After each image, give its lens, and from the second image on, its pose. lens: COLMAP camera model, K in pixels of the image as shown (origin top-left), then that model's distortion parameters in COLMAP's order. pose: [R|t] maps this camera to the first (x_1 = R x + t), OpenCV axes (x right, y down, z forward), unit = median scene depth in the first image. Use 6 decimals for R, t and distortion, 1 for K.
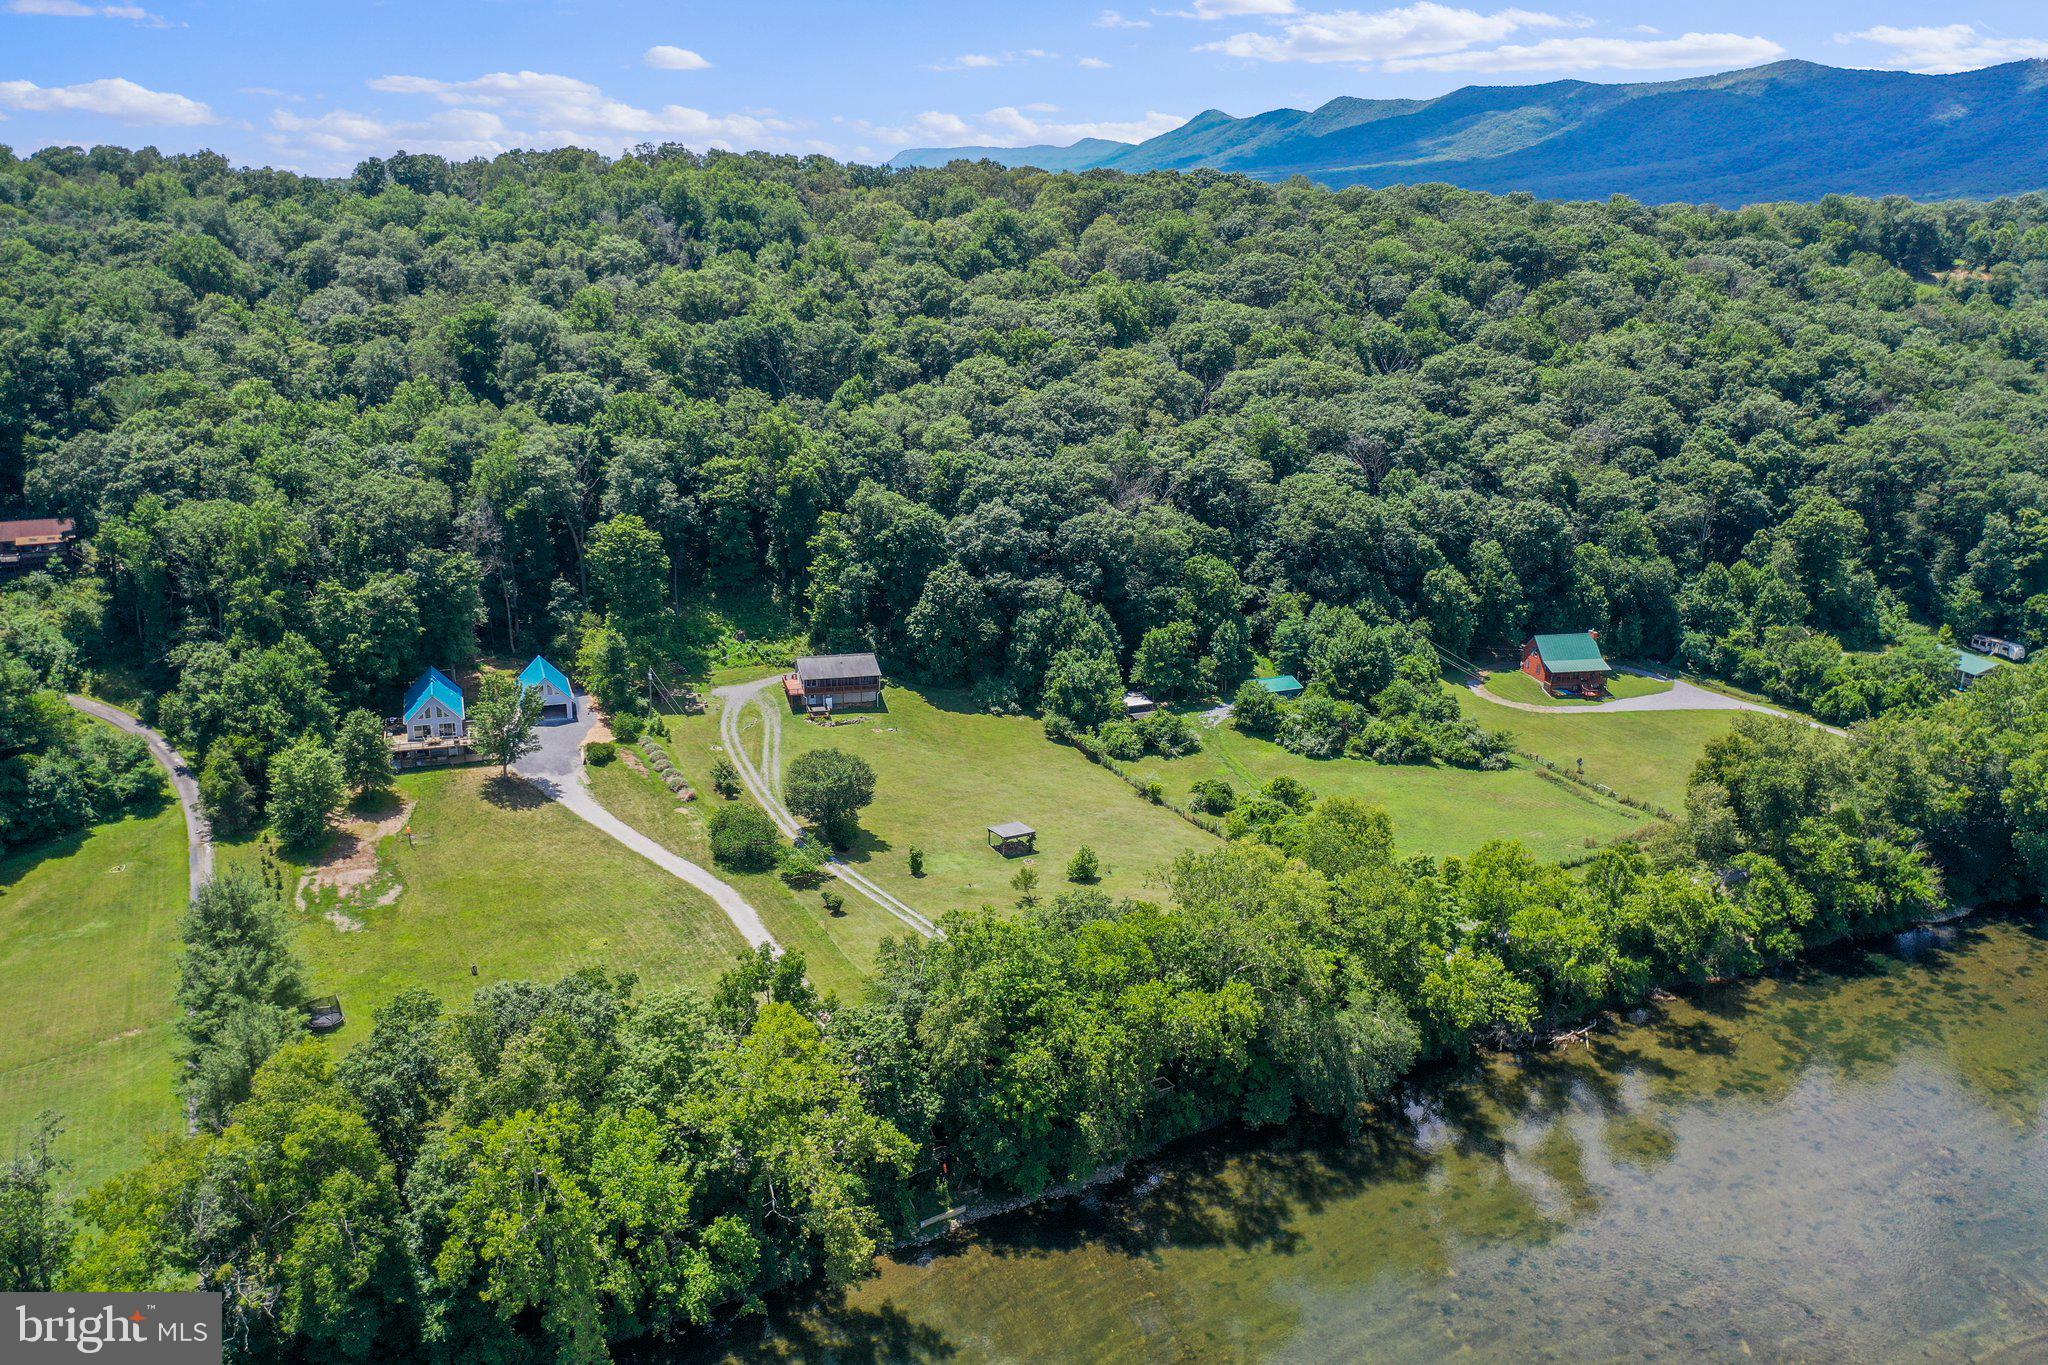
lens RADIAL K [[1619.4, 0, 1012.4], [0, 1619.4, 604.2], [0, 0, 1]] dist [-0.005169, 0.000545]
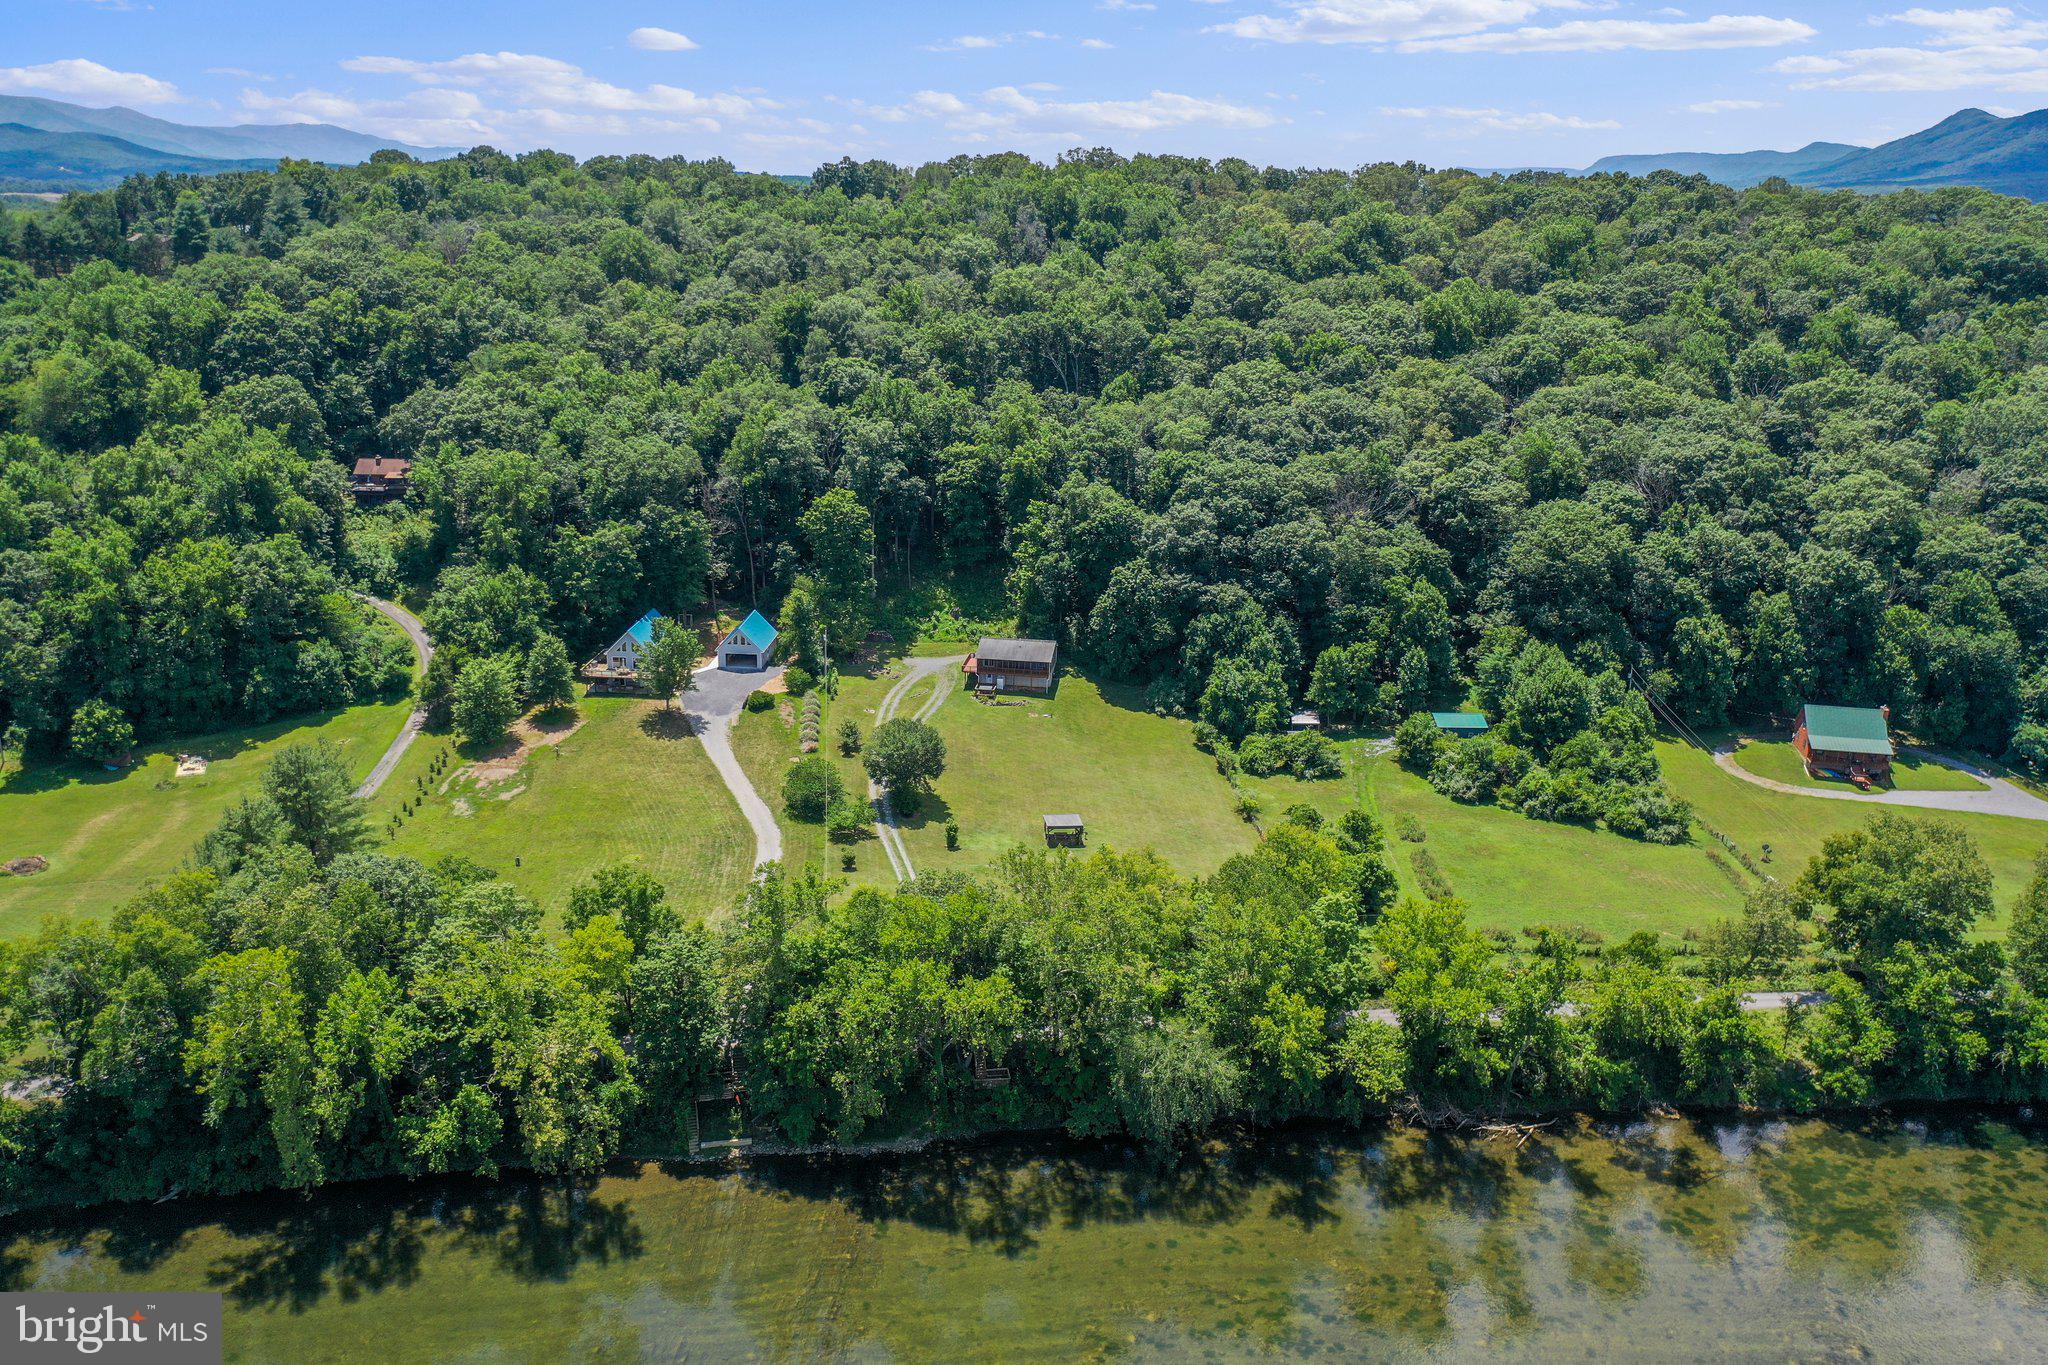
lens RADIAL K [[1619.4, 0, 1012.4], [0, 1619.4, 604.2], [0, 0, 1]] dist [-0.005169, 0.000545]
pose [[0.920631, 0.096445, -0.378334, 0.275011], [-0.098329, 0.995050, 0.014387, -0.005127], [0.377848, 0.023956, 0.925558, 0.041593]]
